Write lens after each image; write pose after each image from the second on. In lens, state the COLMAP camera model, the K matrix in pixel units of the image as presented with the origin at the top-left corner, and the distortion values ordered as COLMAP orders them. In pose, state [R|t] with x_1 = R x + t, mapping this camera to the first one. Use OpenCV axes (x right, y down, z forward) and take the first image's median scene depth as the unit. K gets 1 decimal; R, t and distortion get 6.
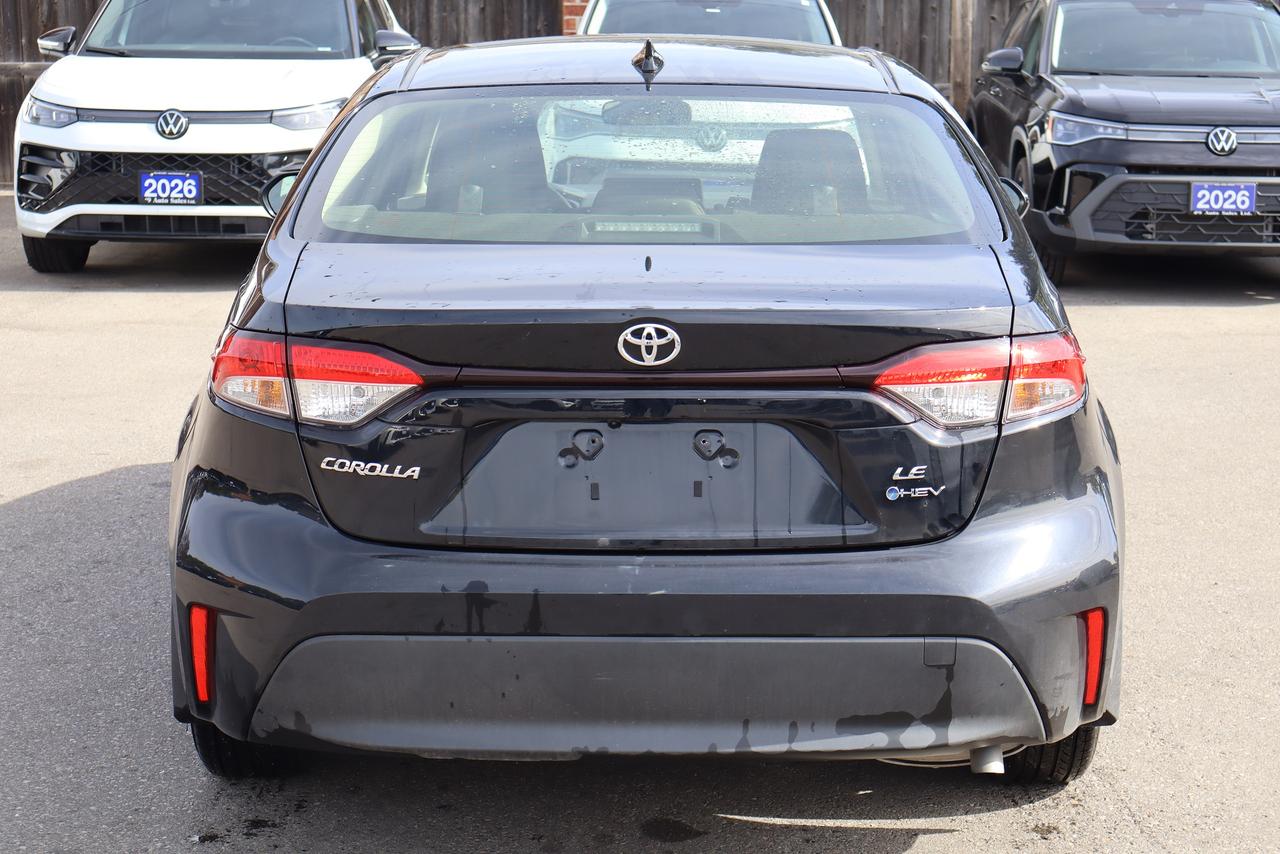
lens RADIAL K [[2599.0, 0, 640.0], [0, 2599.0, 427.0], [0, 0, 1]] dist [0.047506, 0.107336]
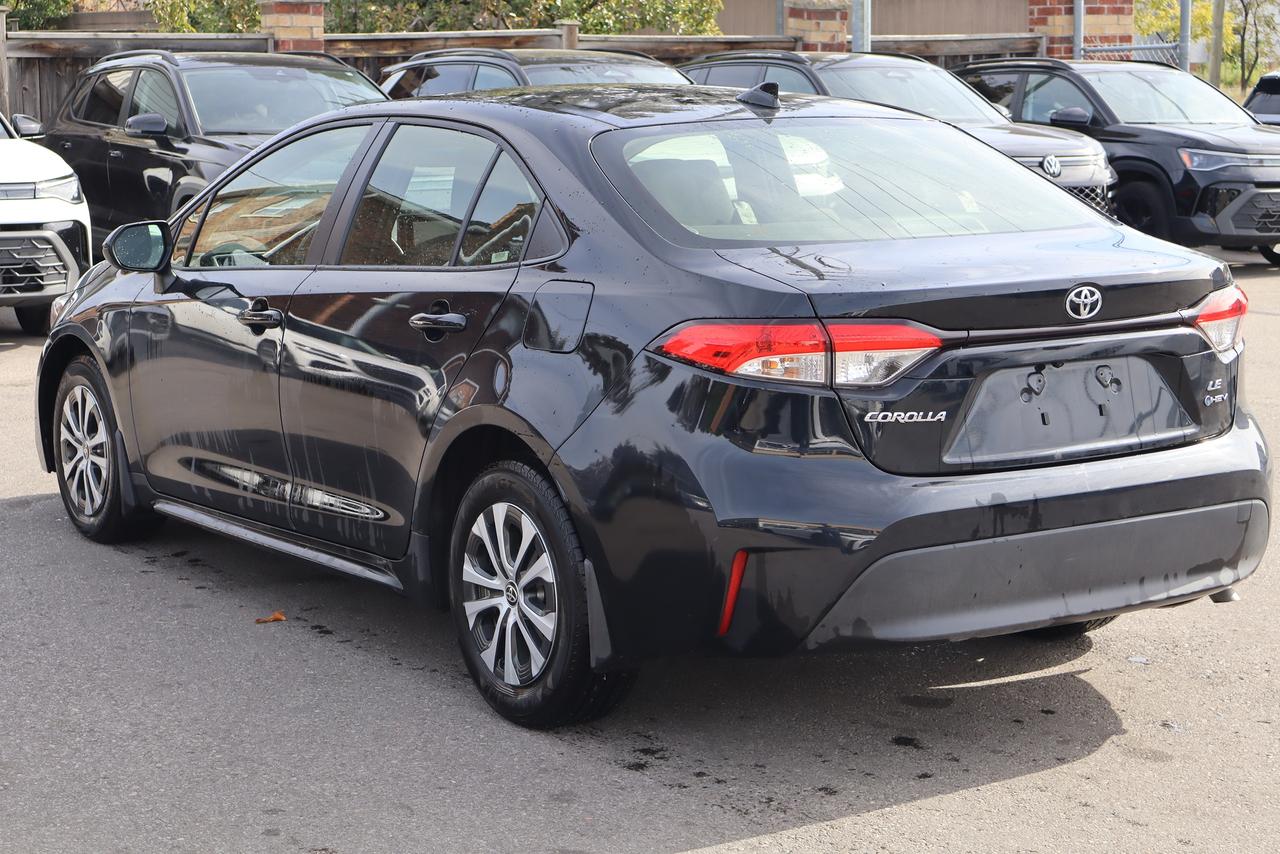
lens RADIAL K [[2502.7, 0, 640.0], [0, 2502.7, 427.0], [0, 0, 1]] dist [-0.022299, 0.106580]
pose [[0.835303, -0.091748, 0.542081, -0.870310], [0.104764, 0.994473, 0.006884, -0.001092], [-0.539716, 0.051040, 0.840298, 0.051951]]
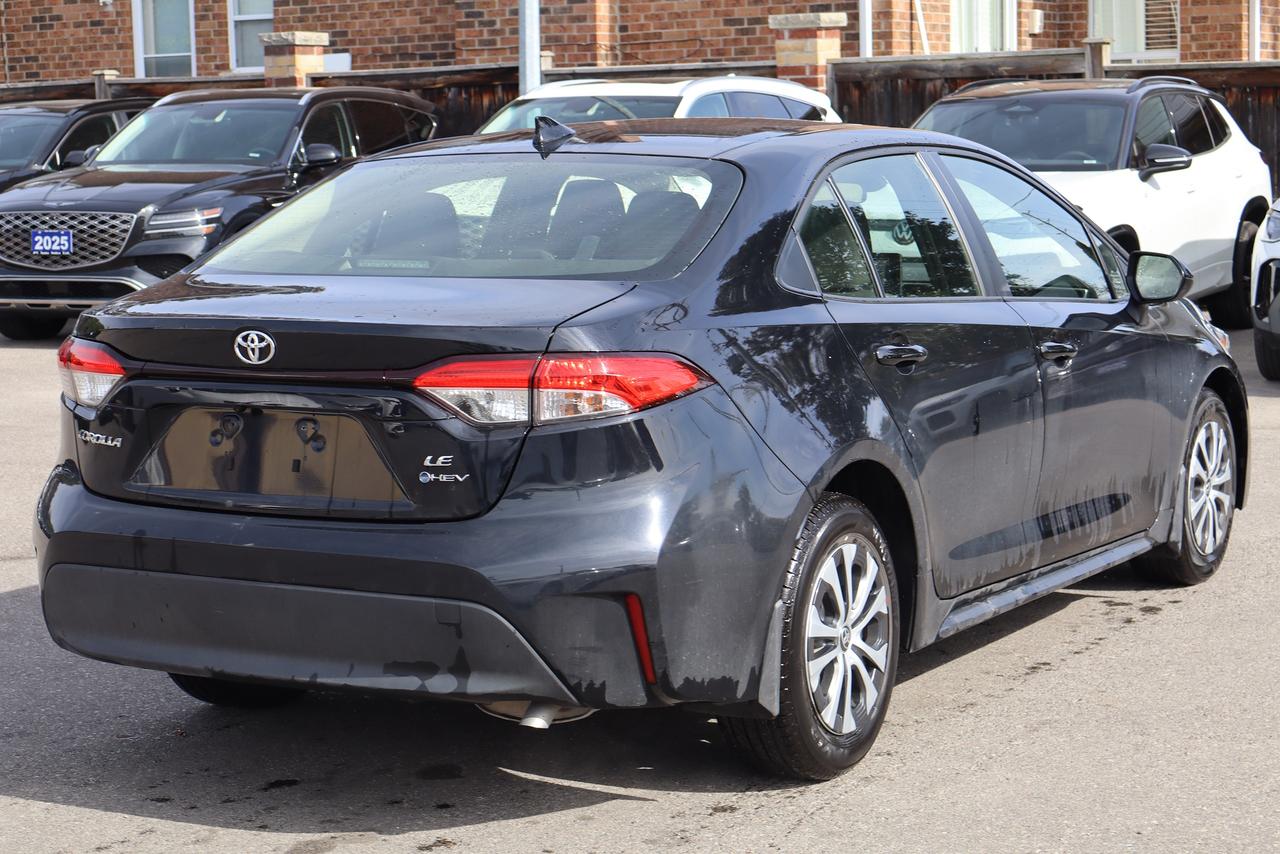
lens RADIAL K [[2535.0, 0, 640.0], [0, 2535.0, 427.0], [0, 0, 1]] dist [0.023199, -0.045000]
pose [[0.867582, 0.040367, -0.495652, 0.763310], [-0.066552, 0.997159, -0.035281, 0.037025], [0.492820, 0.063595, 0.867804, 0.029241]]
